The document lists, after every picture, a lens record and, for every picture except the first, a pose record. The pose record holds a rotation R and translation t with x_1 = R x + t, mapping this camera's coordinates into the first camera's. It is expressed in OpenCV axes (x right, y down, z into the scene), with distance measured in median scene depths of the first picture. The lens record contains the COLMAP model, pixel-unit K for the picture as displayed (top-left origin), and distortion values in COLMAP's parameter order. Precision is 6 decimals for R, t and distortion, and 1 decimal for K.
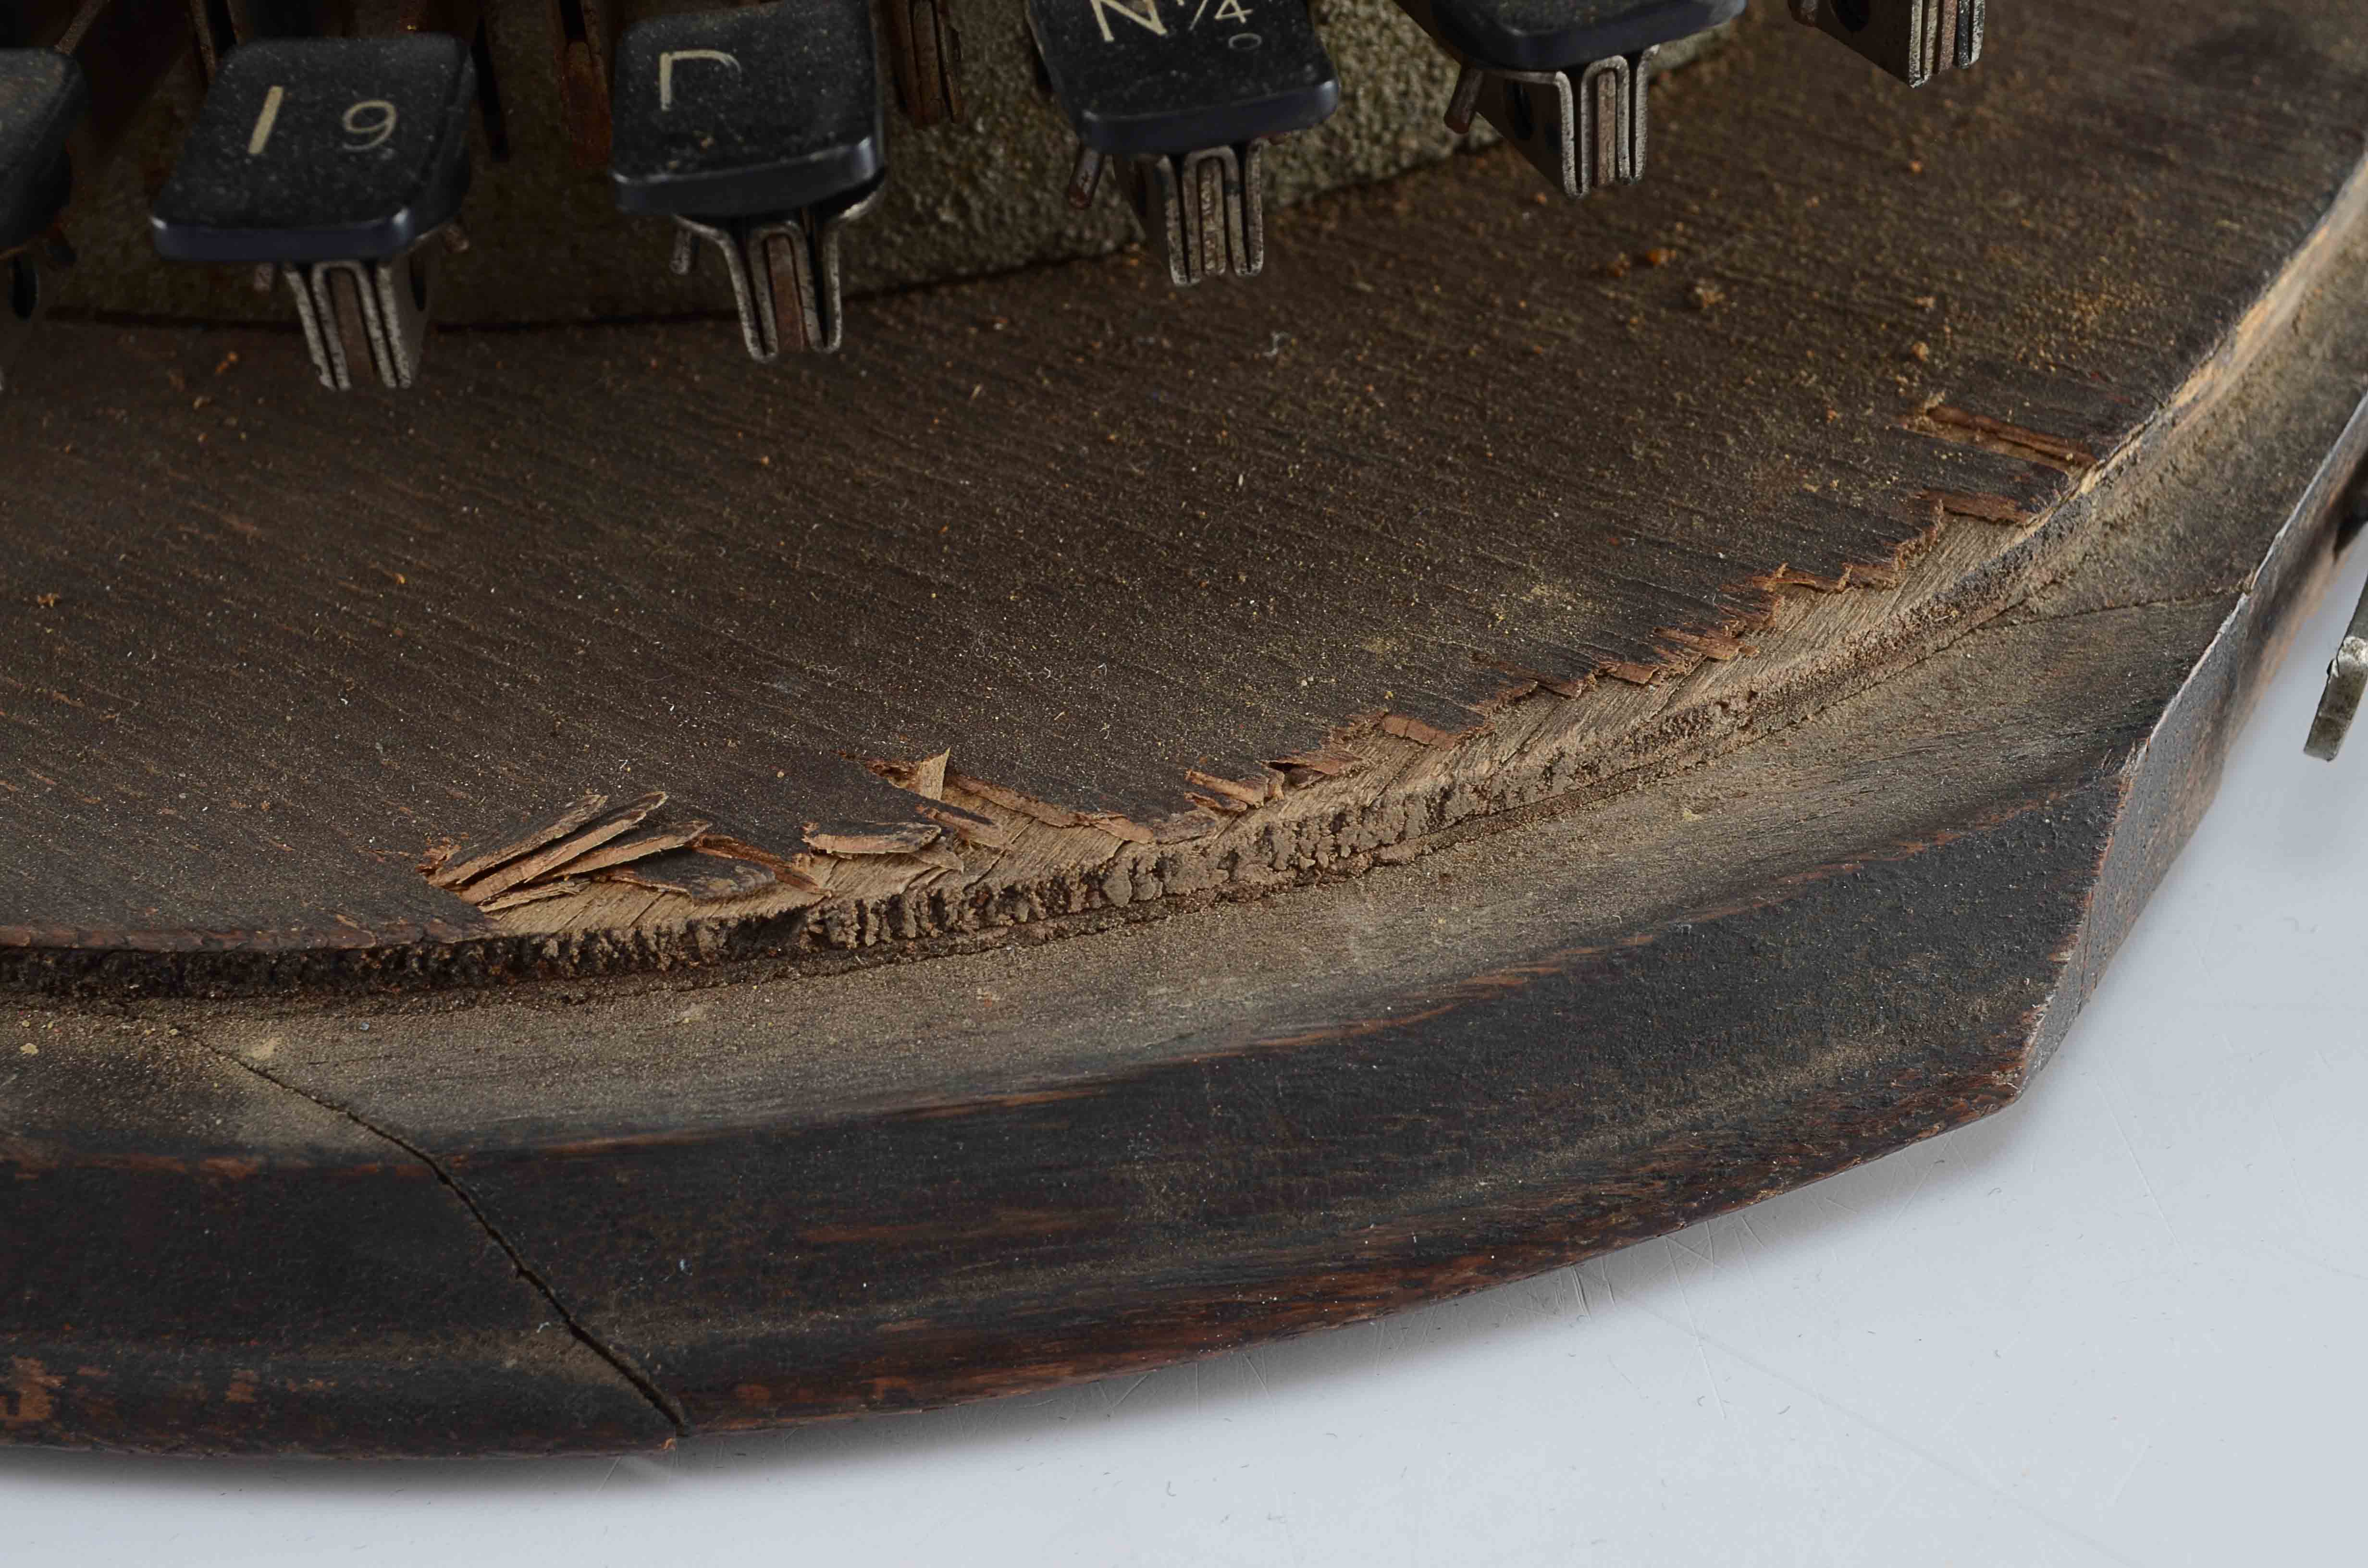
lens RADIAL K [[3635.7, 0, 1187.0], [0, 3635.7, 783.7], [0, 0, 1]] dist [-0.000874, 0.000000]
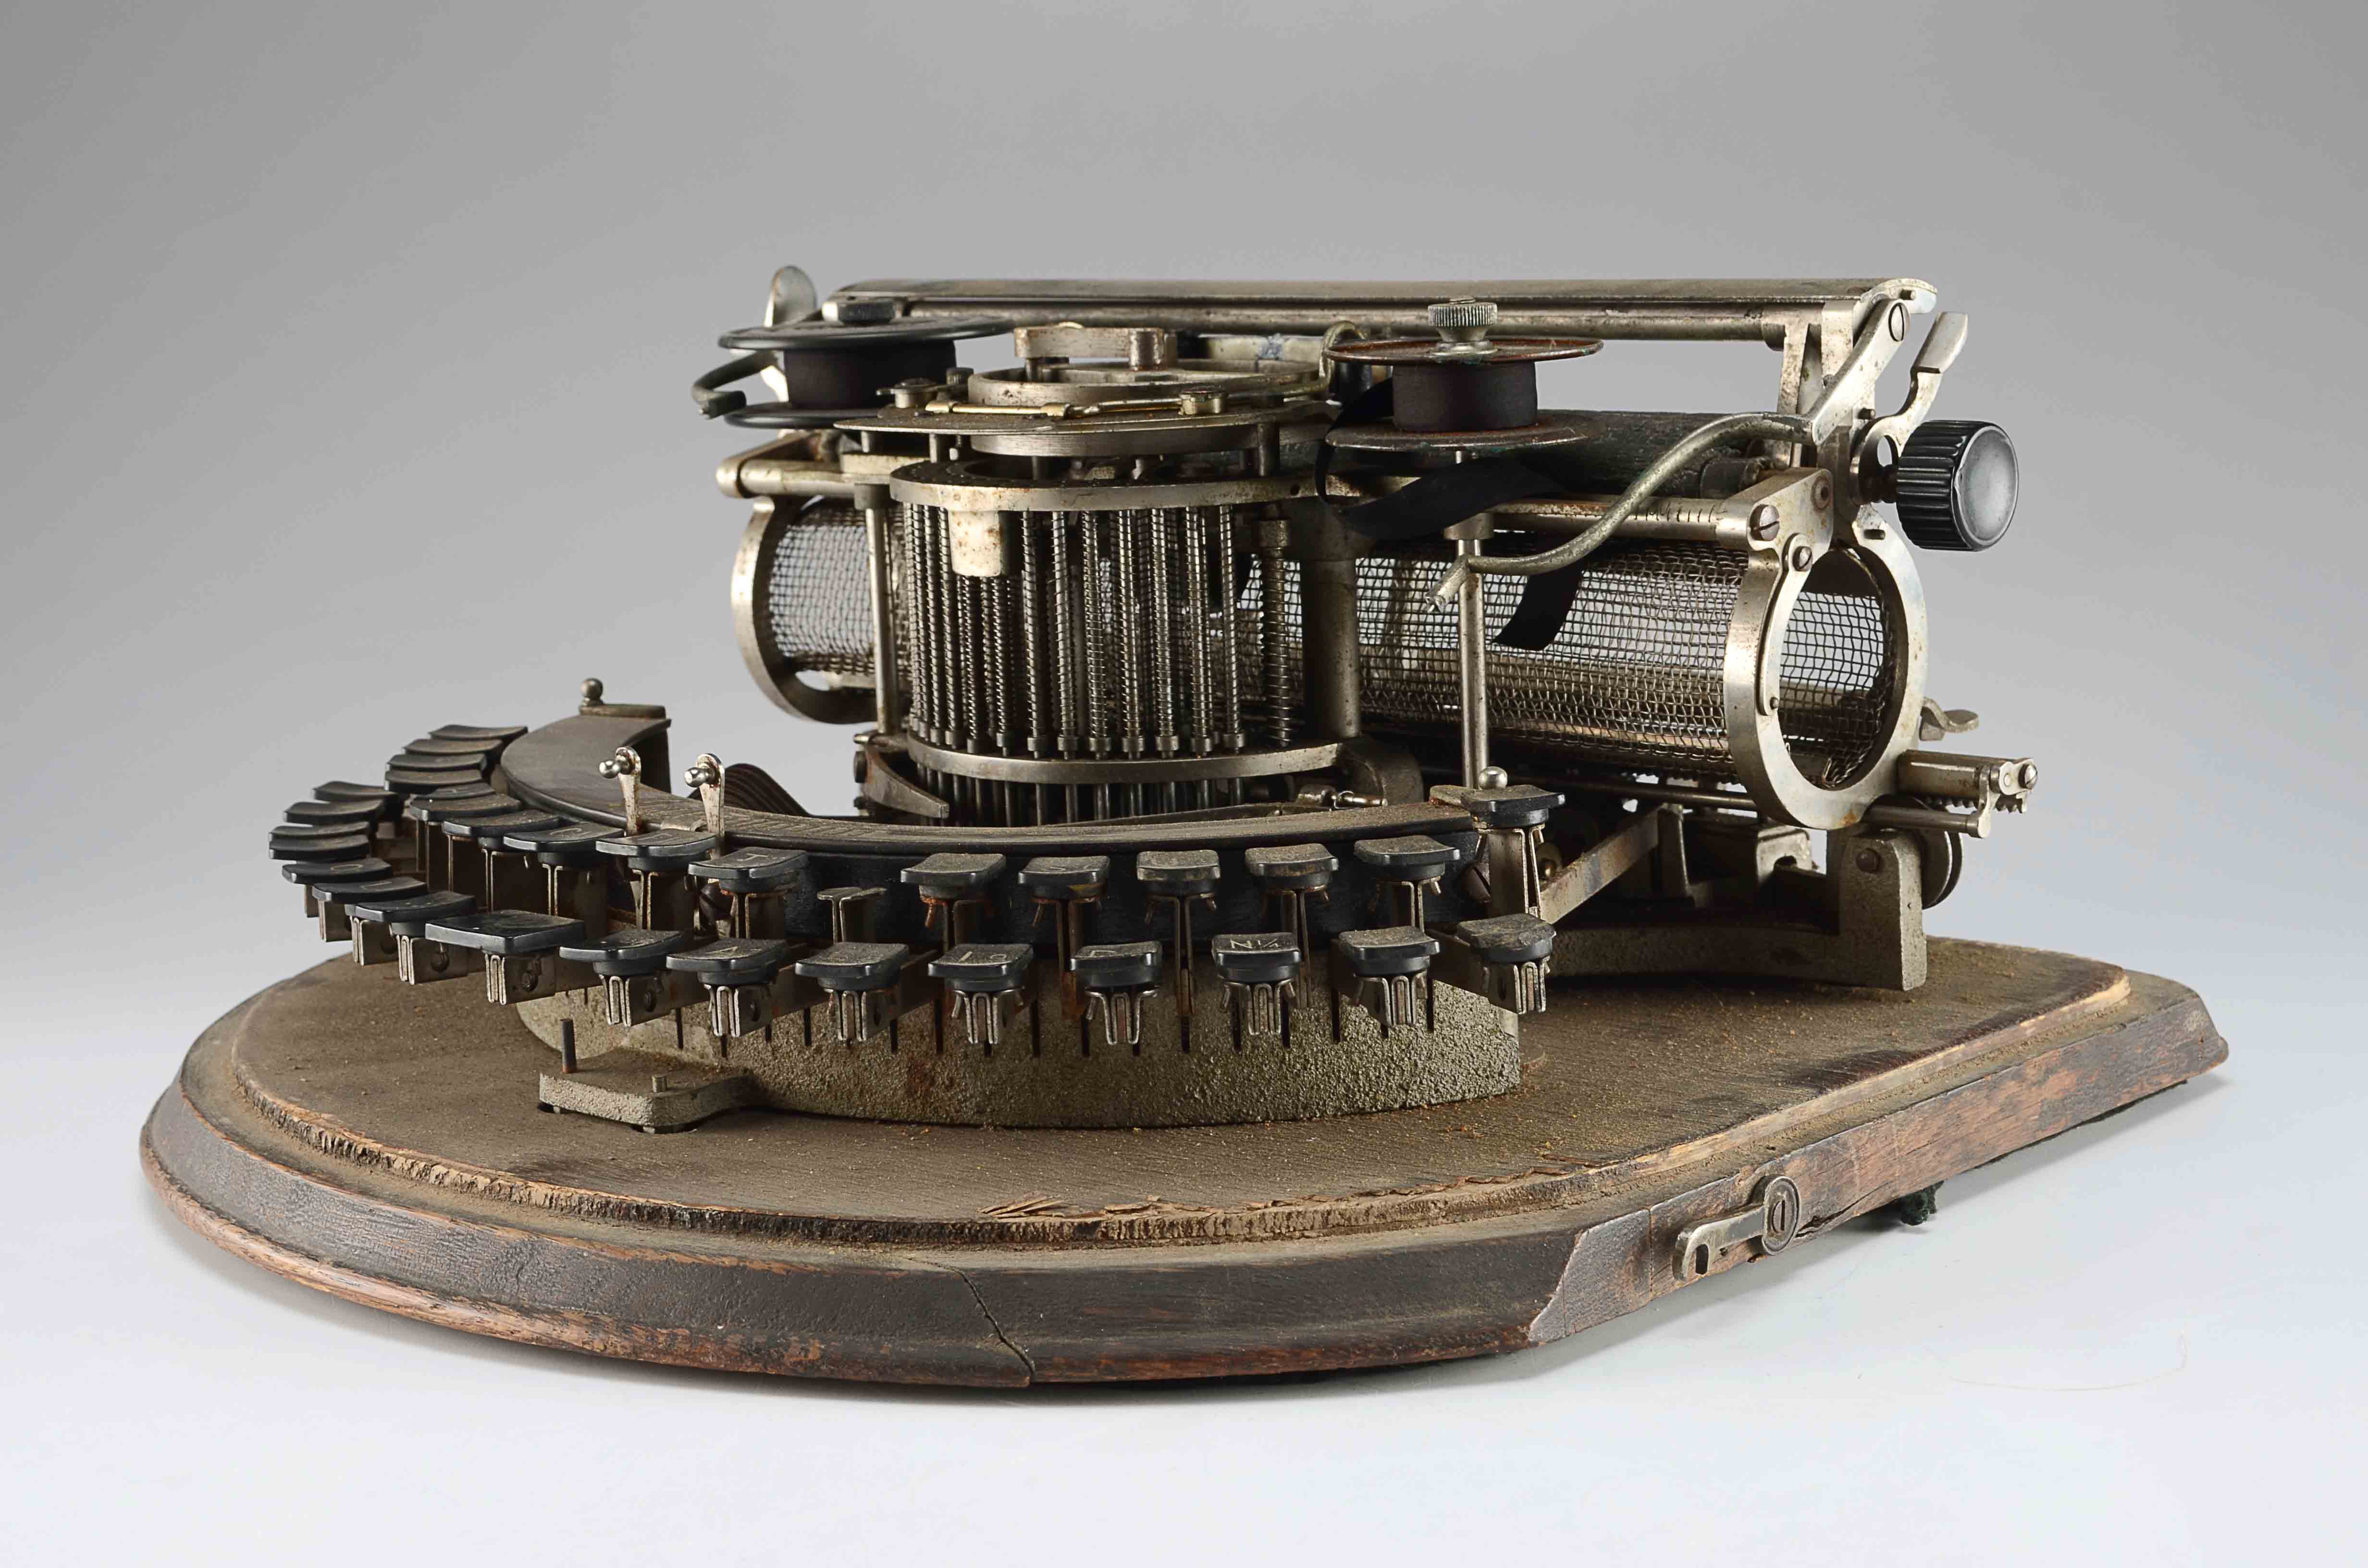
lens RADIAL K [[3882.9, 0, 1186.8], [0, 3882.9, 780.2], [0, 0, 1]] dist [0.009266, 0.000000]
pose [[0.983921, 0.041093, -0.173811, 0.483025], [-0.130414, 0.830215, -0.541974, 1.402423], [0.122029, 0.555927, 0.822225, -1.723133]]
